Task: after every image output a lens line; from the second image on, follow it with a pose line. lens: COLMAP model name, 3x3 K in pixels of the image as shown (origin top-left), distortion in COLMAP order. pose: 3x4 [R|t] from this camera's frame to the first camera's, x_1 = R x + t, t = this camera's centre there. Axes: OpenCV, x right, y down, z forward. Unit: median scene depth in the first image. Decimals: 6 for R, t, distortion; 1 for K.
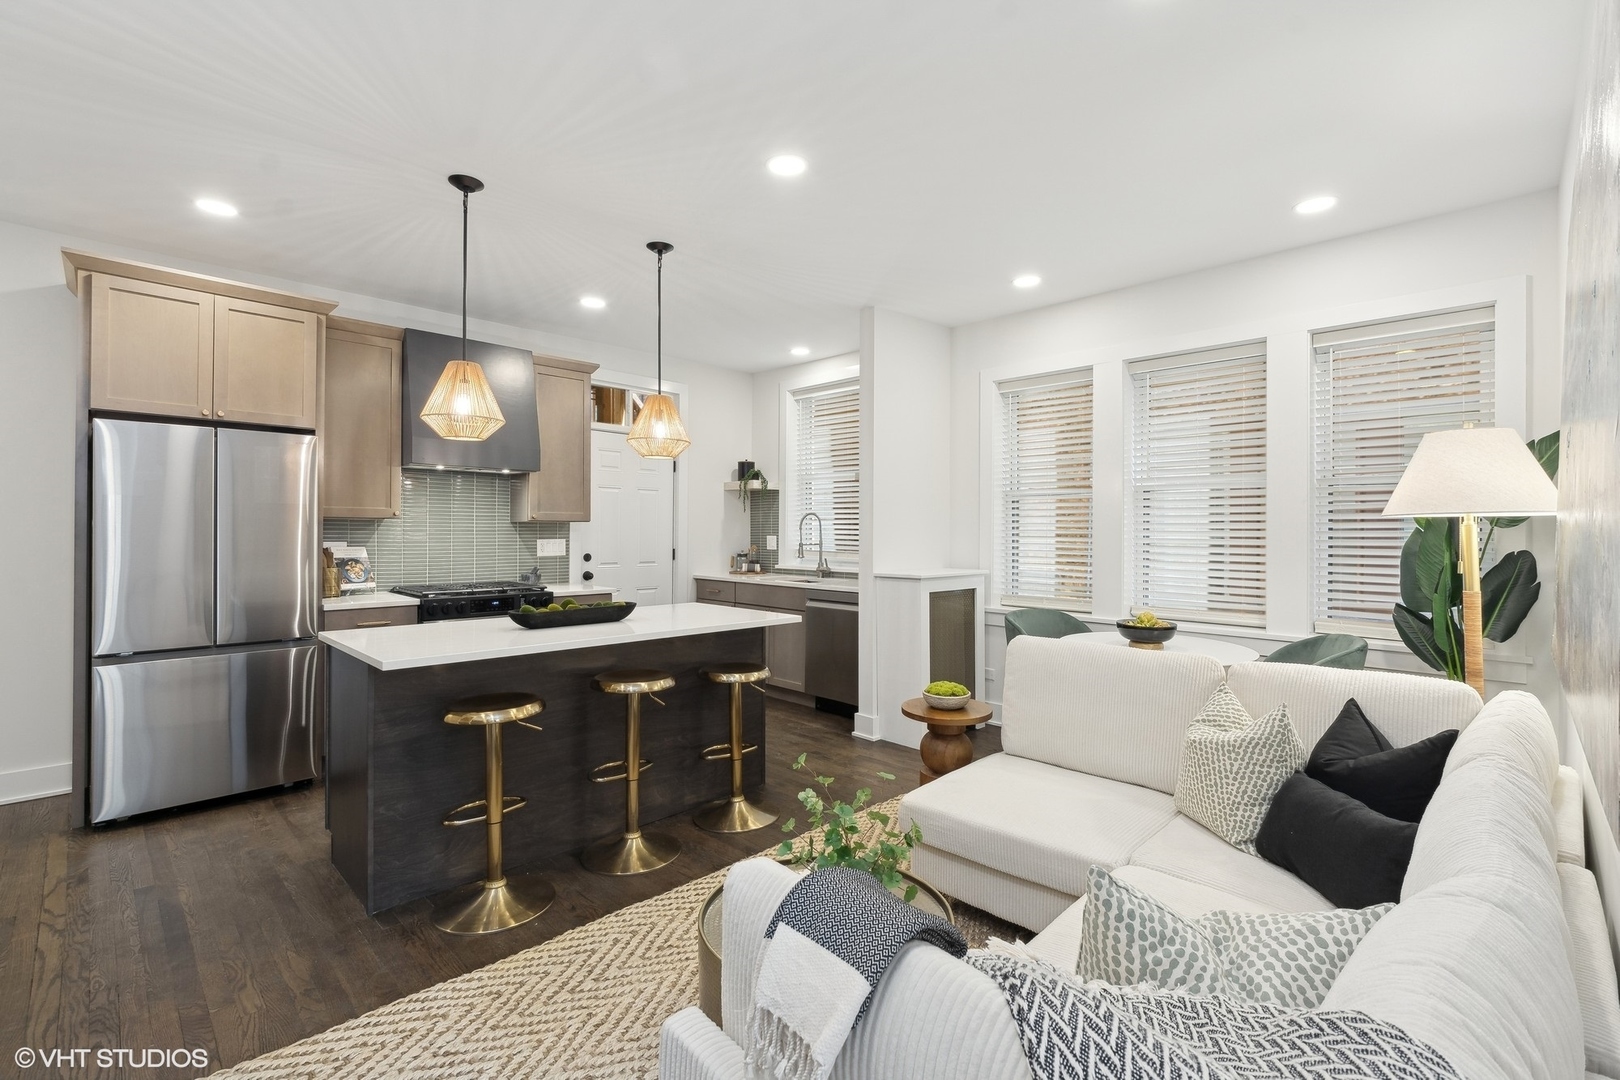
lens RADIAL K [[724.9, 0, 813.1], [0, 724.9, 530.0], [0, 0, 1]] dist [-0.001843, 0.000607]
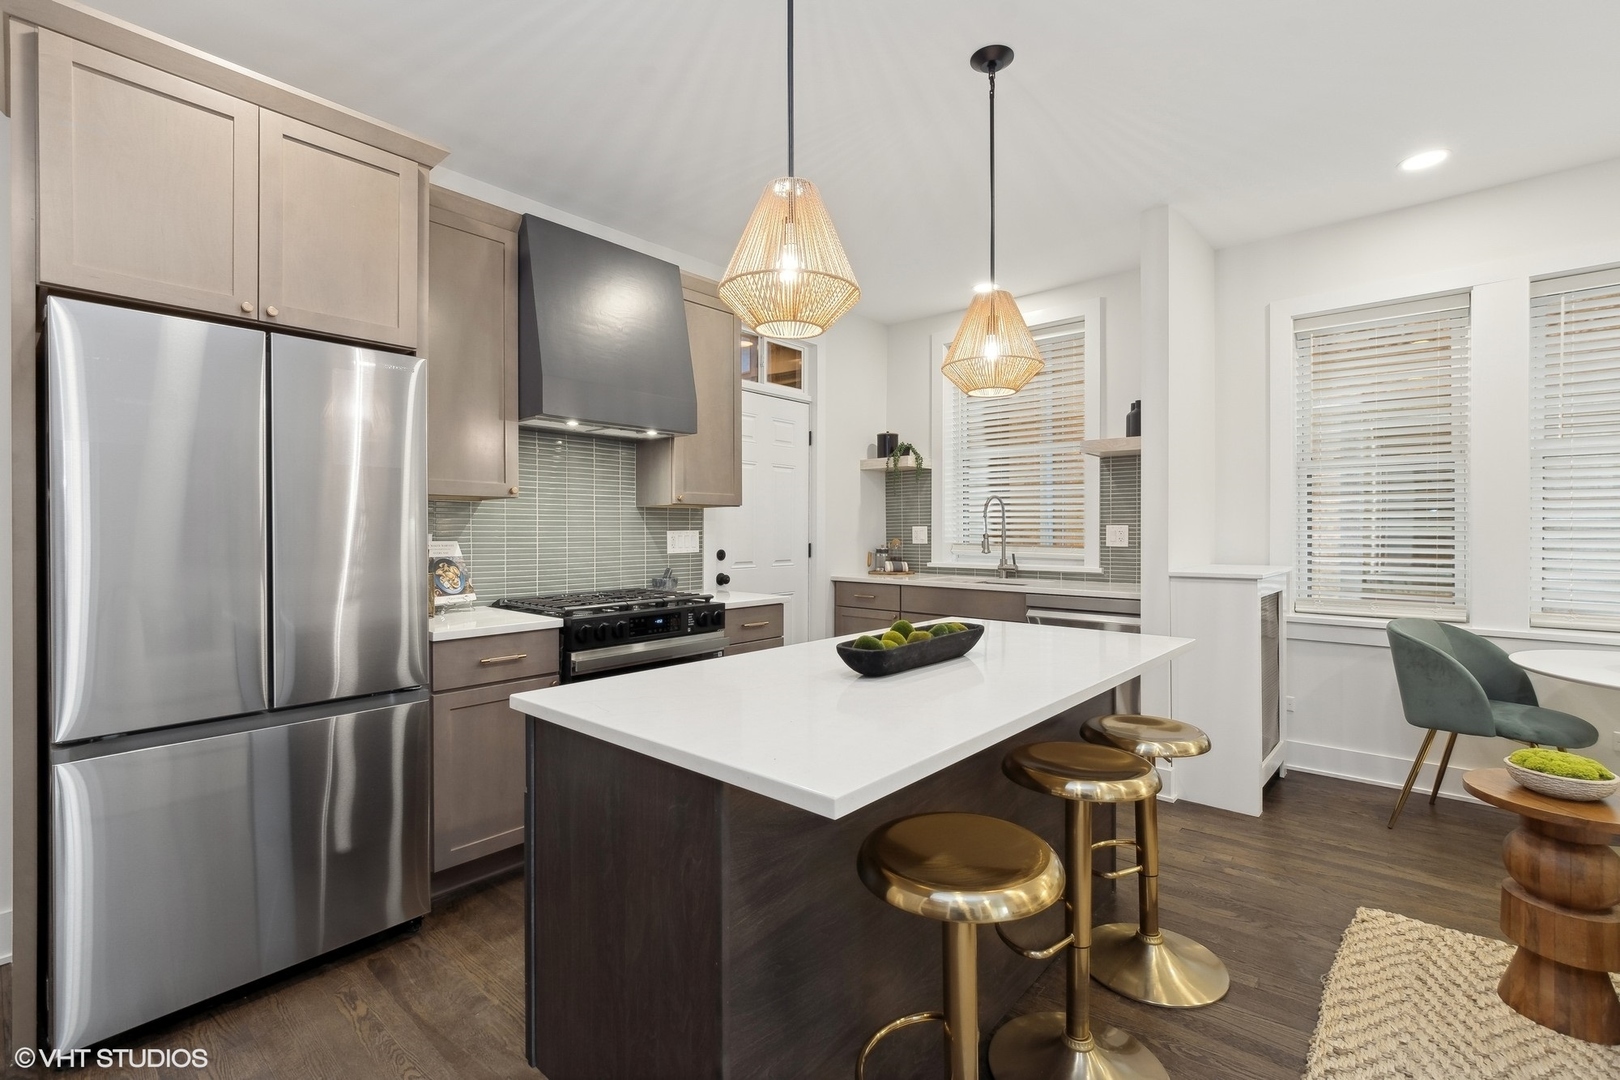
lens RADIAL K [[724.9, 0, 818.0], [0, 724.9, 533.5], [0, 0, 1]] dist [-0.001843, 0.000607]
pose [[0.997918, -0.006944, 0.064116, -0.316520], [0.006426, 0.999945, 0.008282, 0.012250], [-0.064170, -0.007853, 0.997908, 0.294183]]
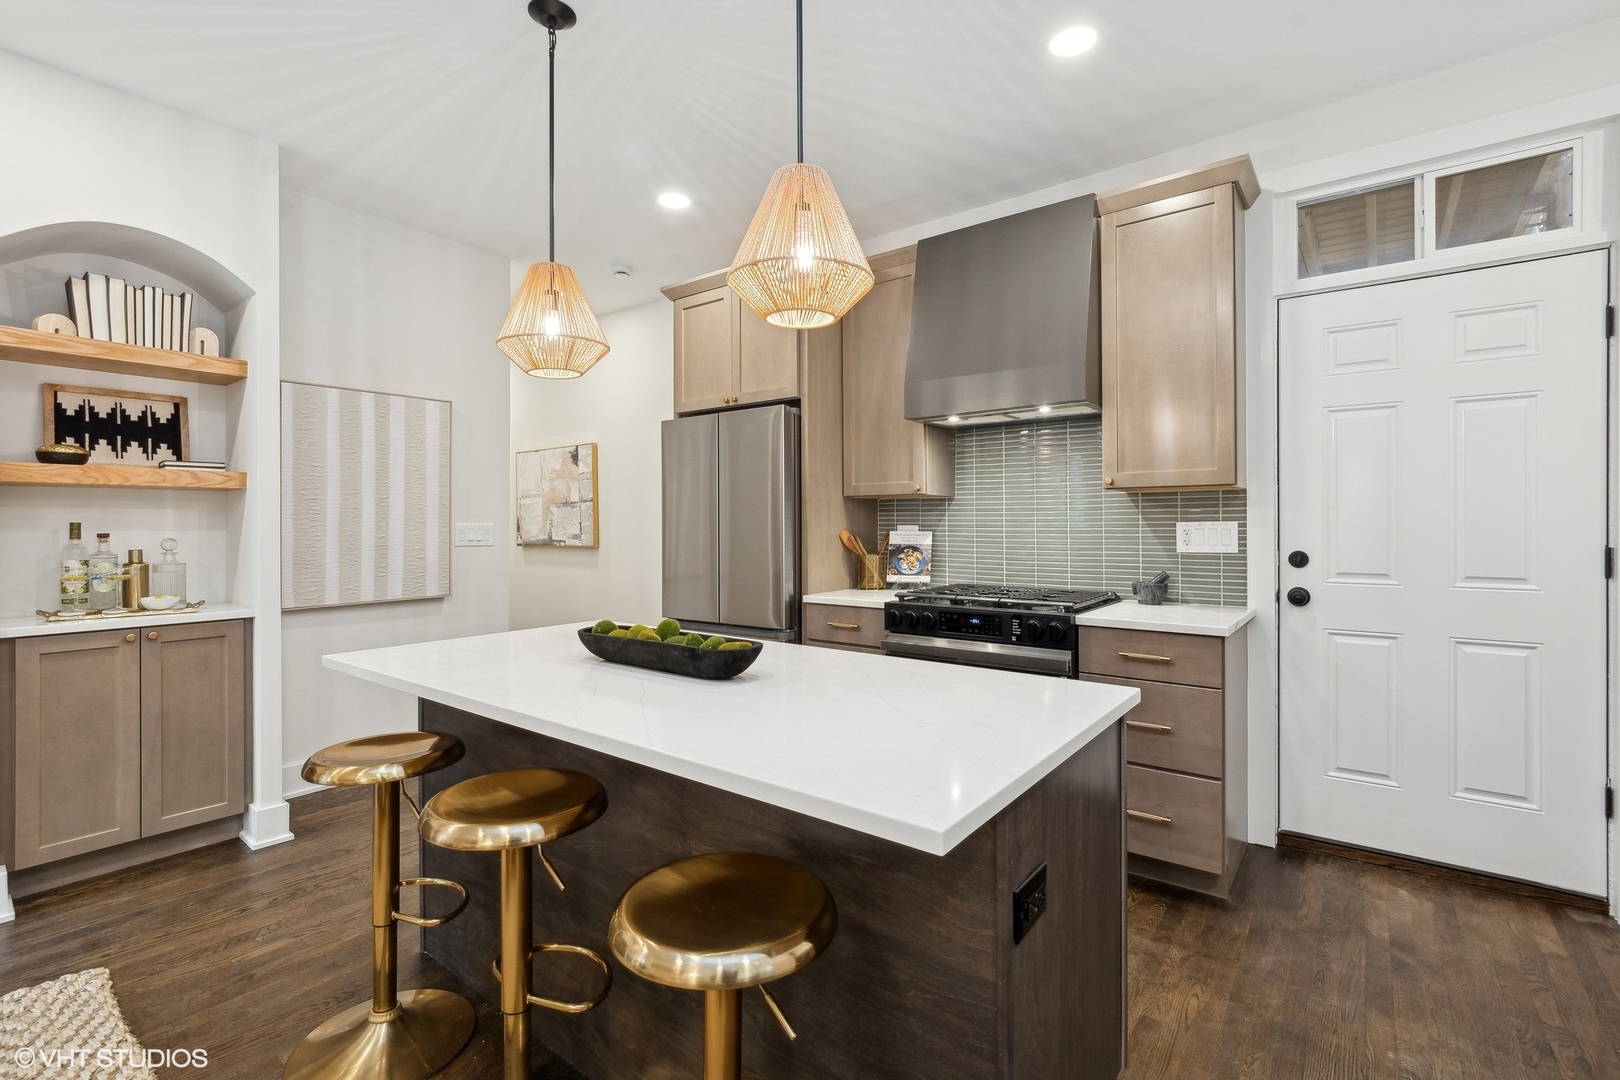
lens RADIAL K [[724.9, 0, 814.7], [0, 724.9, 537.7], [0, 0, 1]] dist [-0.001843, 0.000607]
pose [[0.122768, 0.012981, -0.992351, 0.162495], [0.008070, 0.999868, 0.014077, 0.017102], [0.992403, -0.009736, 0.122647, 0.750486]]
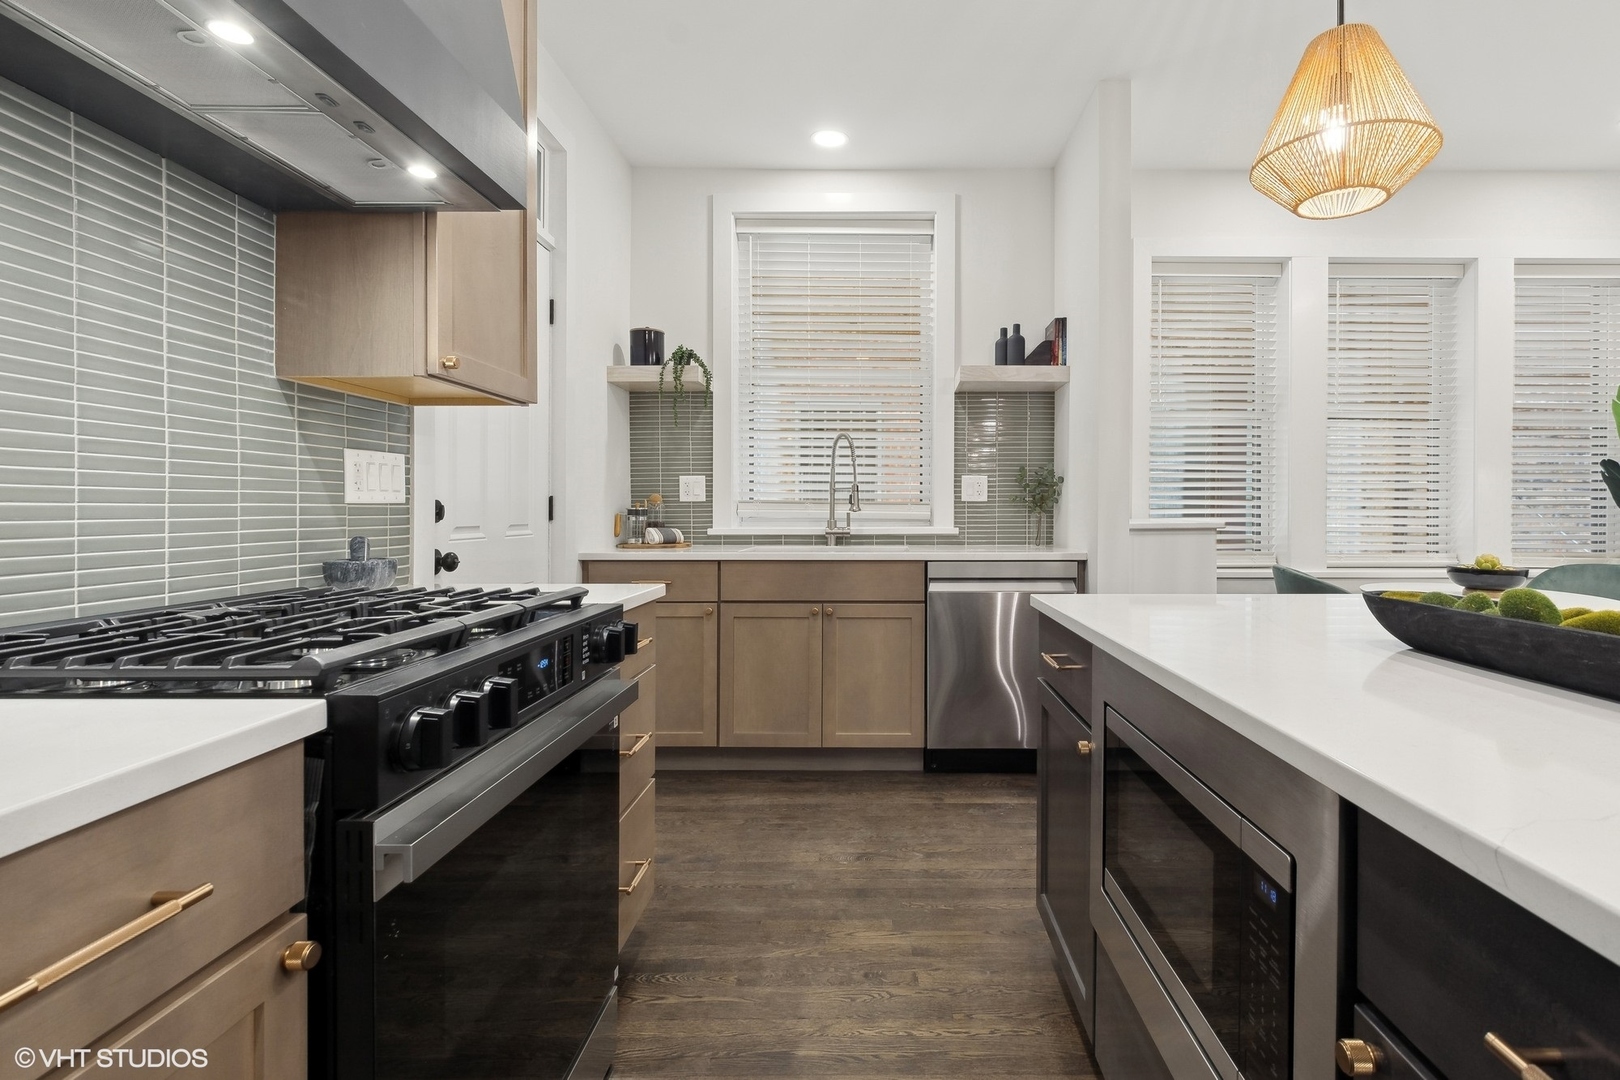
lens RADIAL K [[770.1, 0, 886.3], [0, 770.1, 518.2], [0, 0, 1]] dist [0.003867, 0.000522]
pose [[0.700074, -0.013188, 0.713948, -0.522506], [0.002103, 0.999863, 0.016407, 0.043462], [-0.714067, -0.009985, 0.700006, 0.695146]]
